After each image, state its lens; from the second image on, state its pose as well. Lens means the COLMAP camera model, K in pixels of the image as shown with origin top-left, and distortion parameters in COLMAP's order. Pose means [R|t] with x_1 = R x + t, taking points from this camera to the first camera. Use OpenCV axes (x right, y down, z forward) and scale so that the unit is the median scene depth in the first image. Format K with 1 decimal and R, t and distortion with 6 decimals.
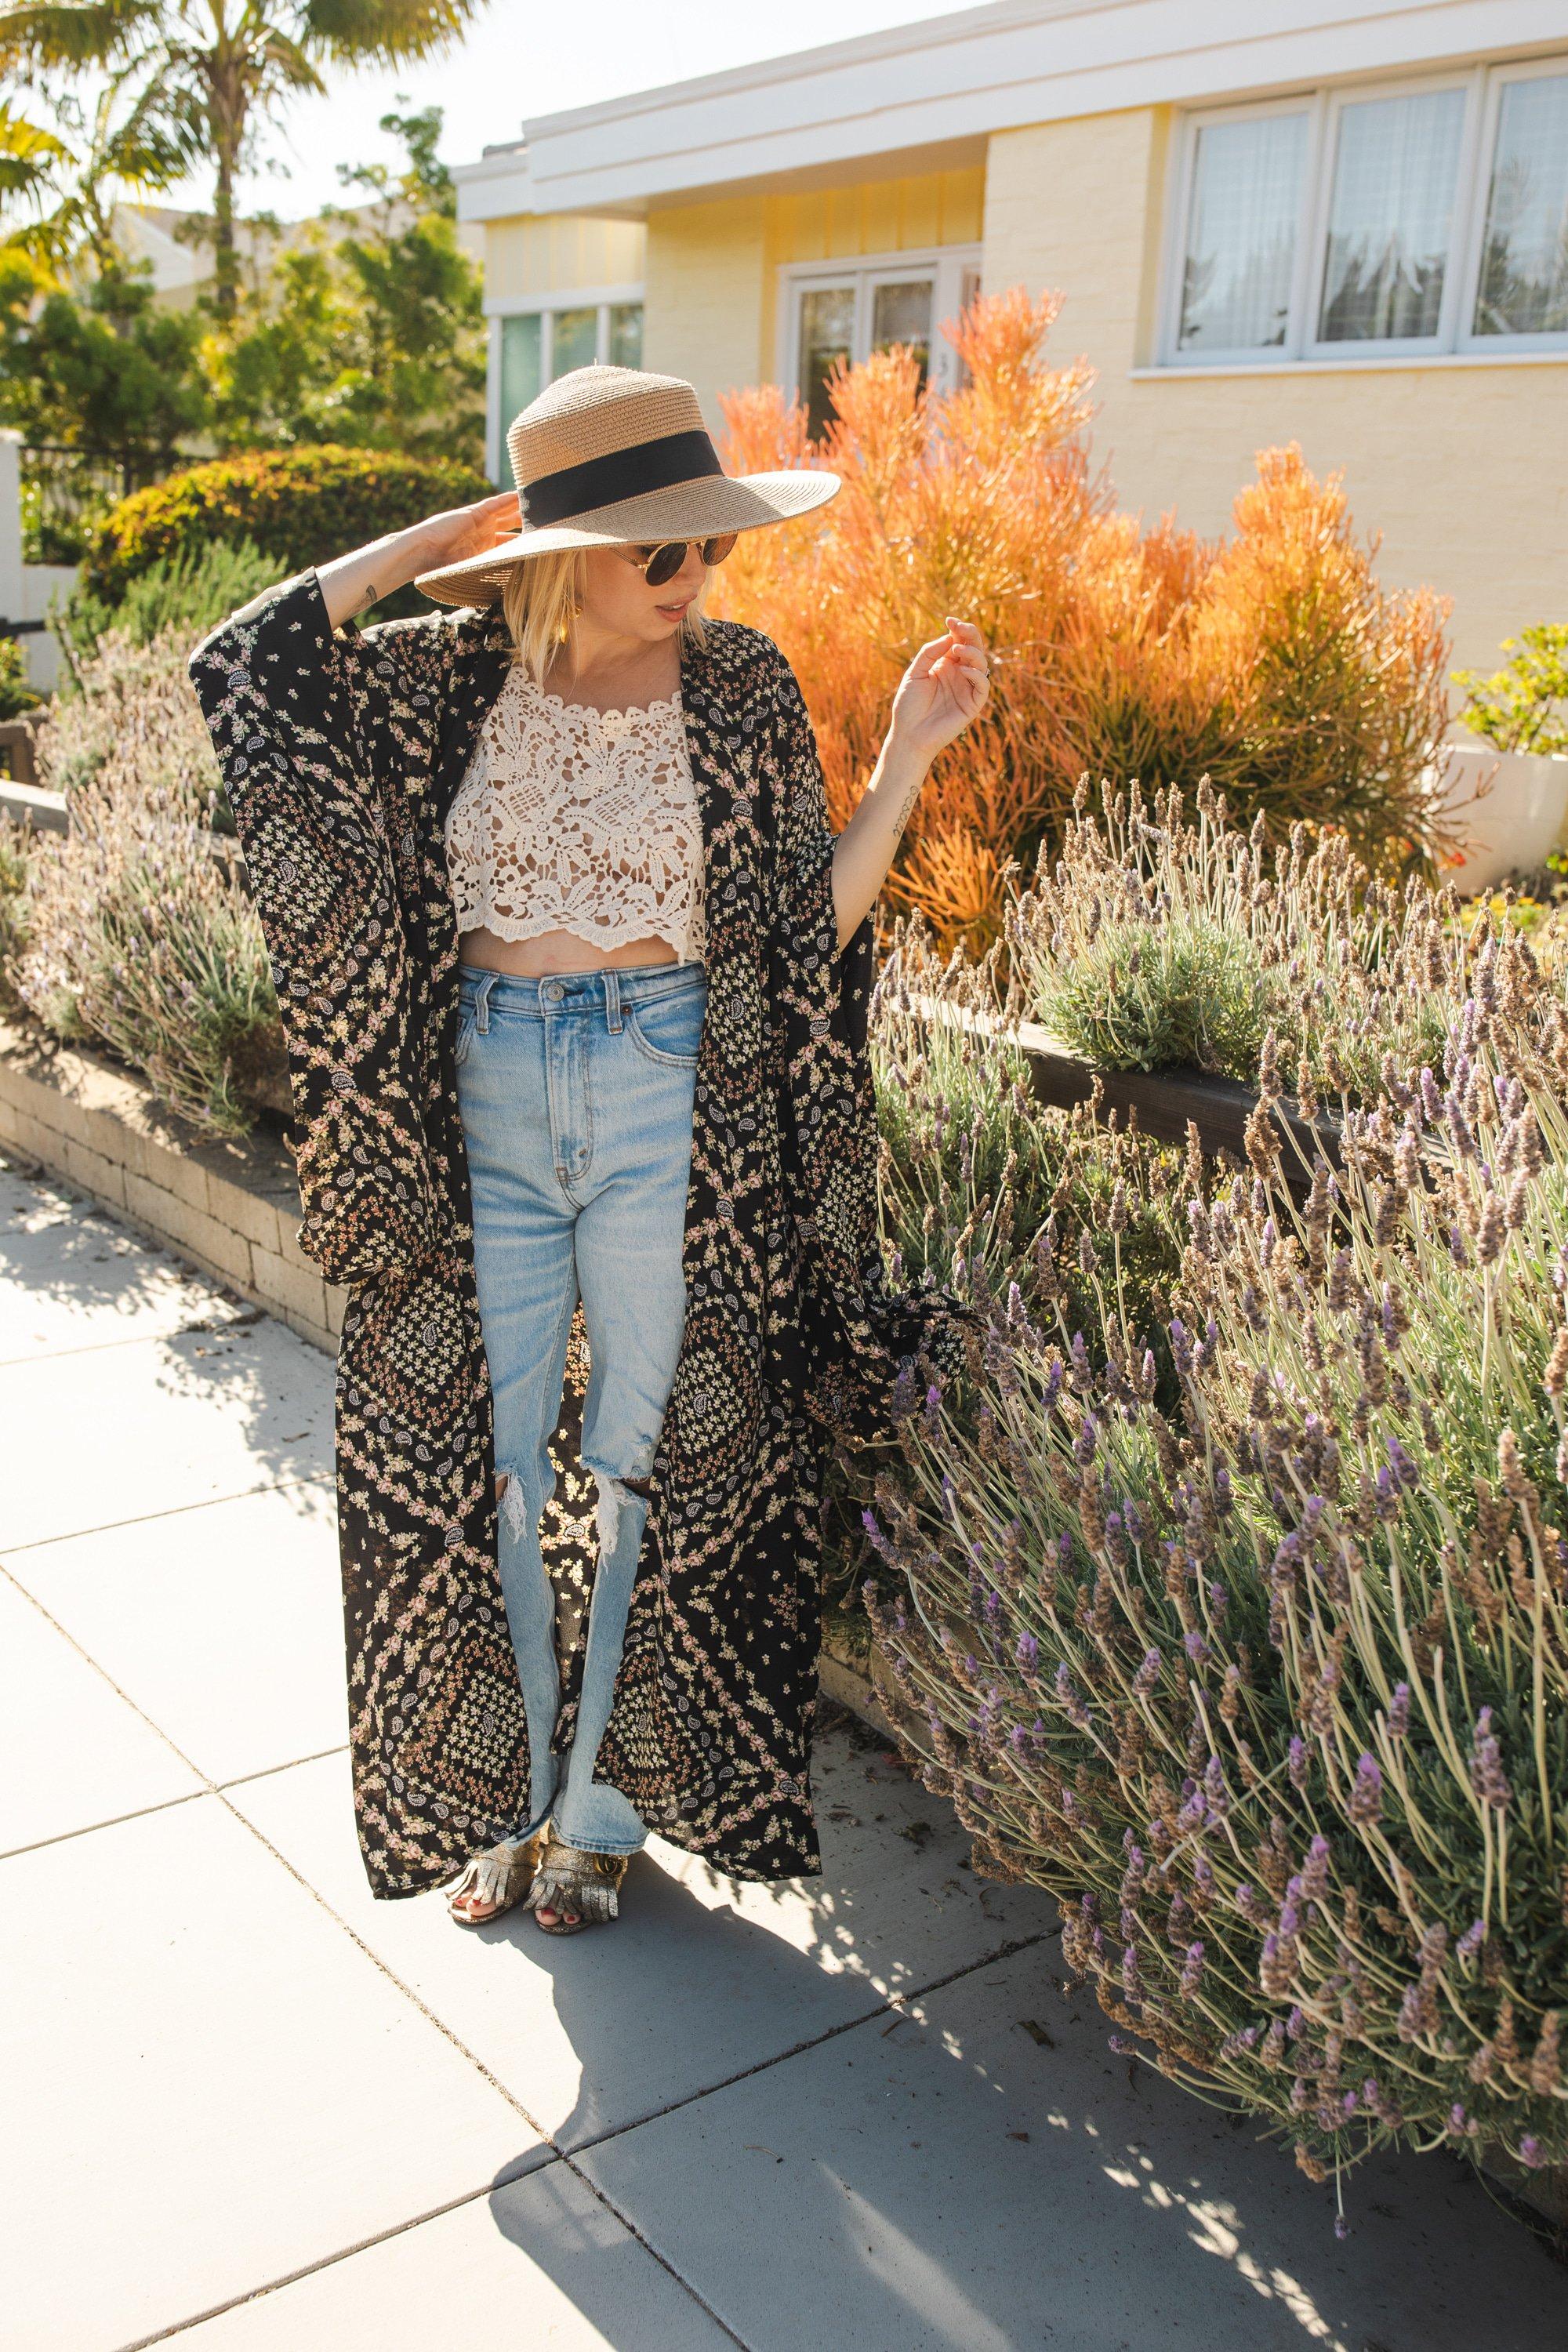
lens RADIAL K [[2353.0, 0, 784.0], [0, 2353.0, 1176.0], [0, 0, 1]] dist [-0.080864, 0.107021]
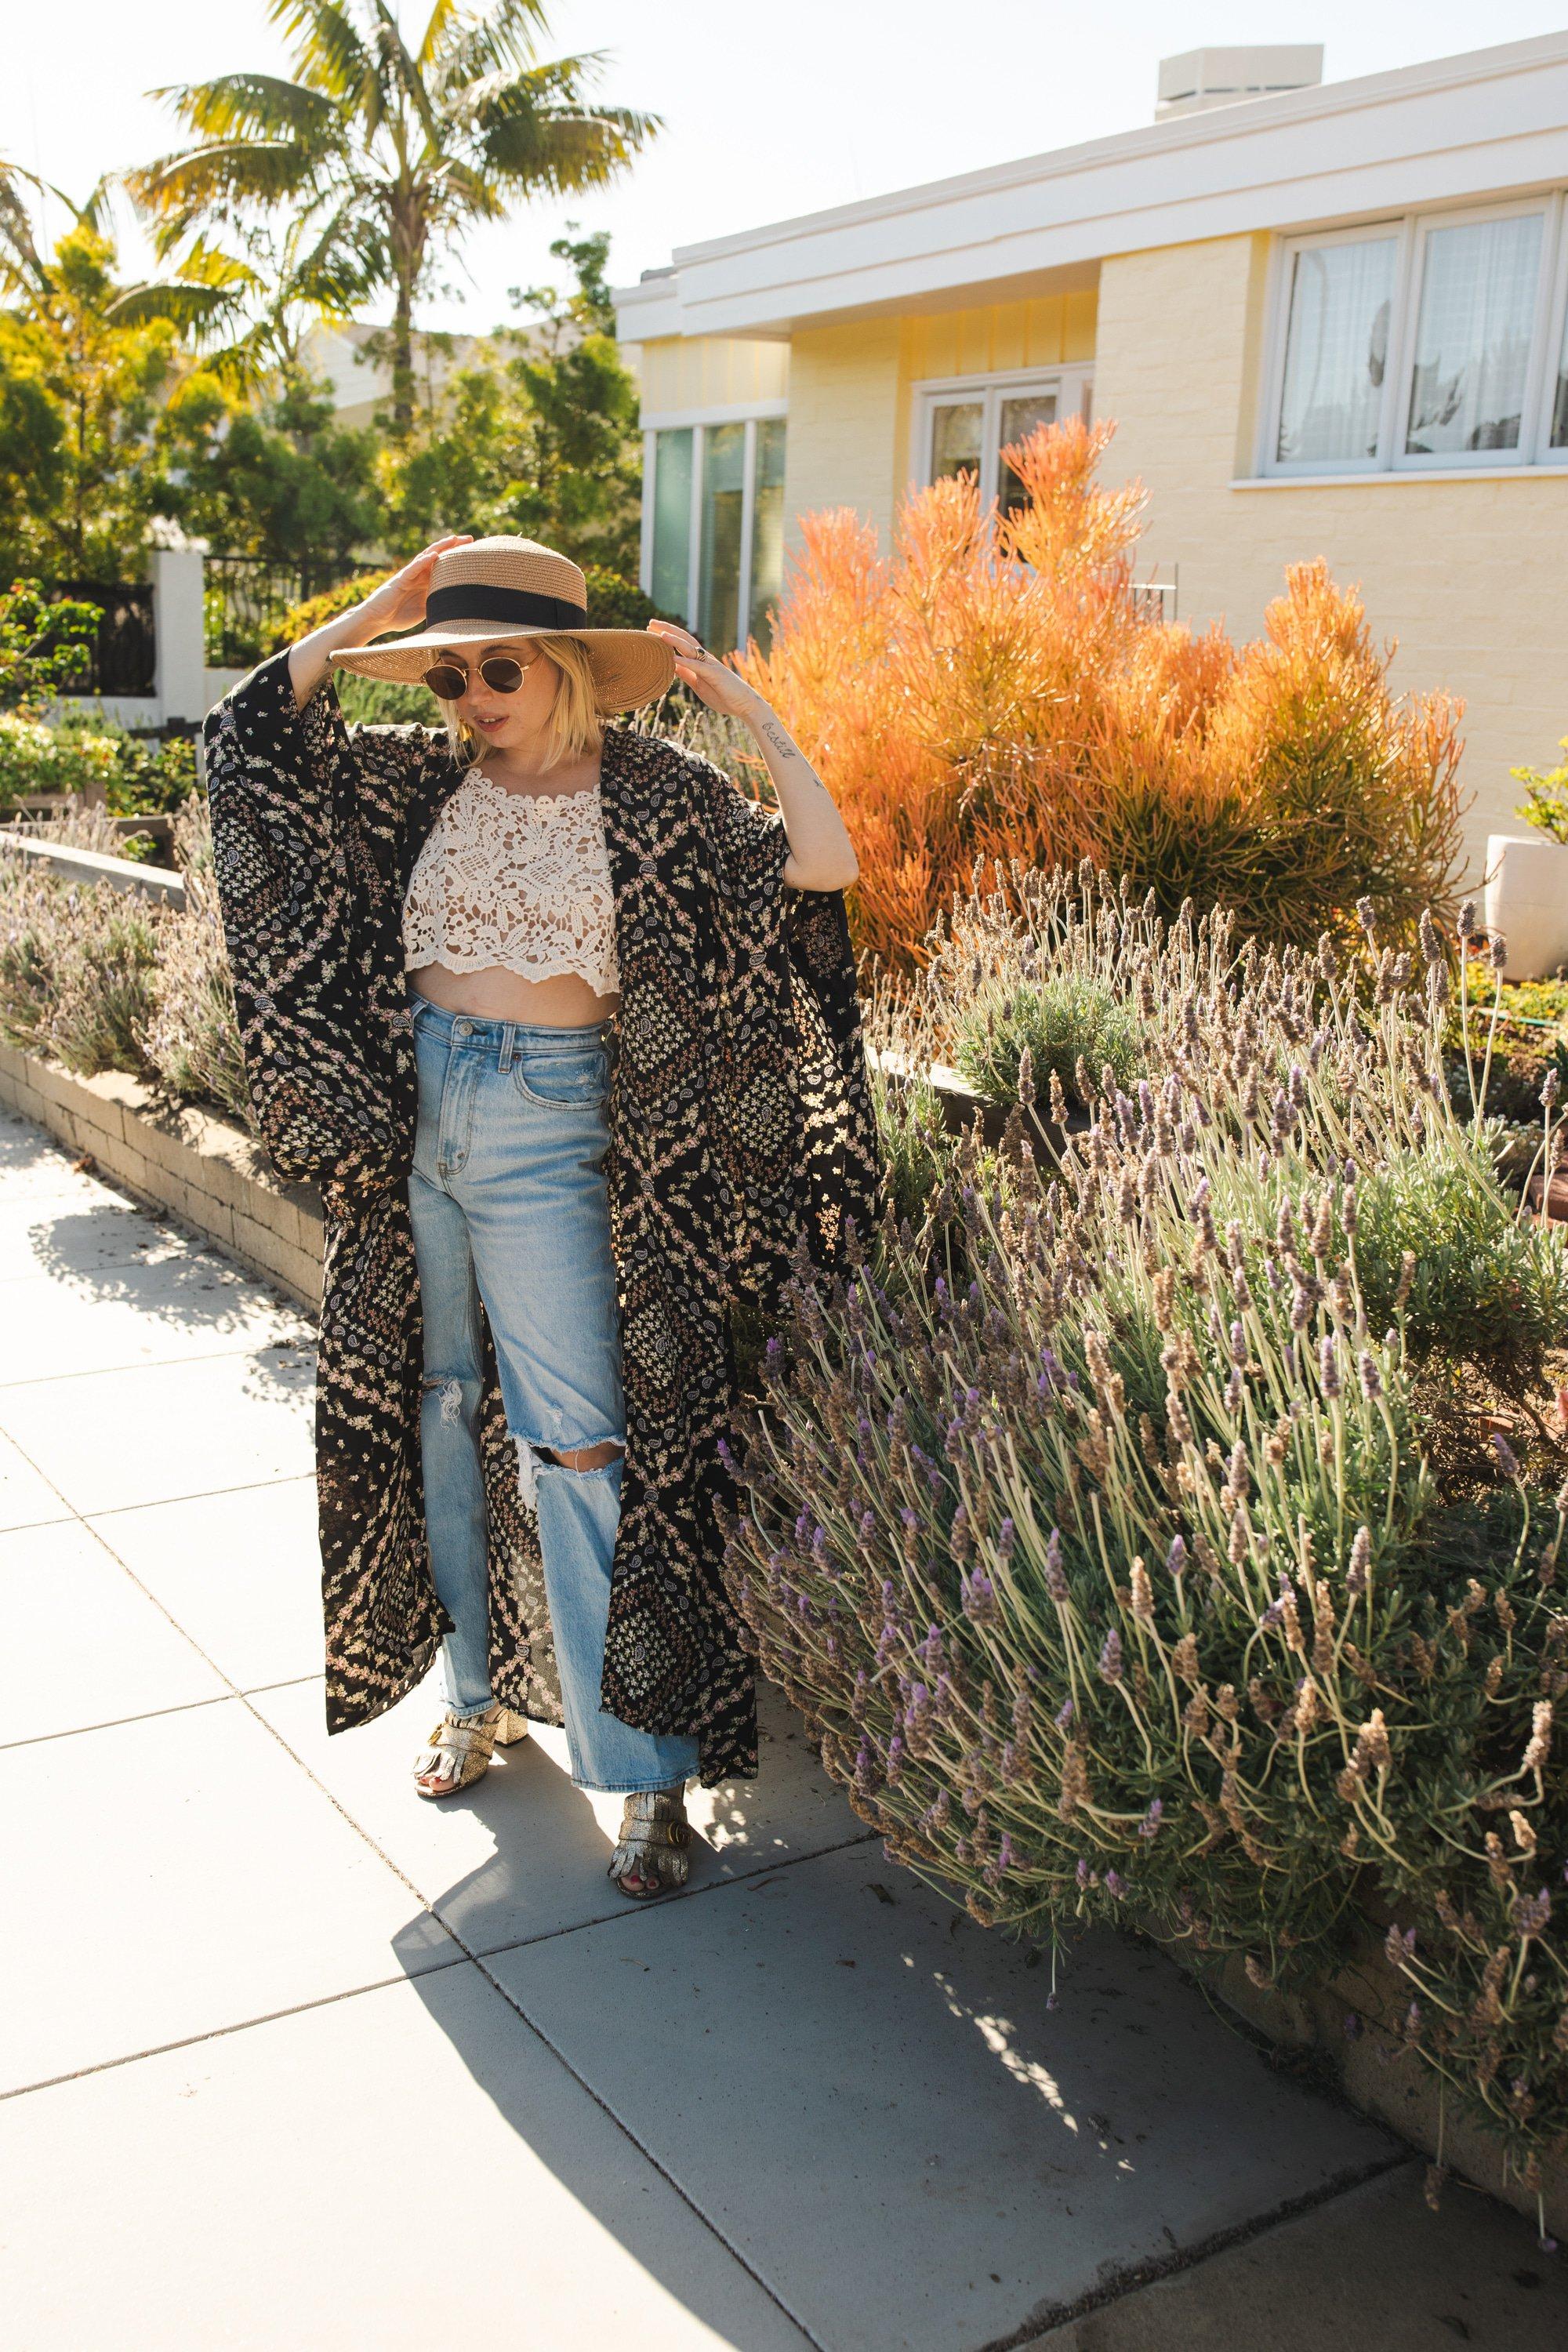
lens RADIAL K [[2515.0, 0, 793.6], [0, 2515.0, 1201.4], [0, 0, 1]] dist [-0.102586, 0.194317]
pose [[0.995071, 0.017767, -0.097559, 0.061177], [-0.021992, 0.998859, -0.042401, 0.023229], [0.096694, 0.044337, 0.994326, -0.097557]]
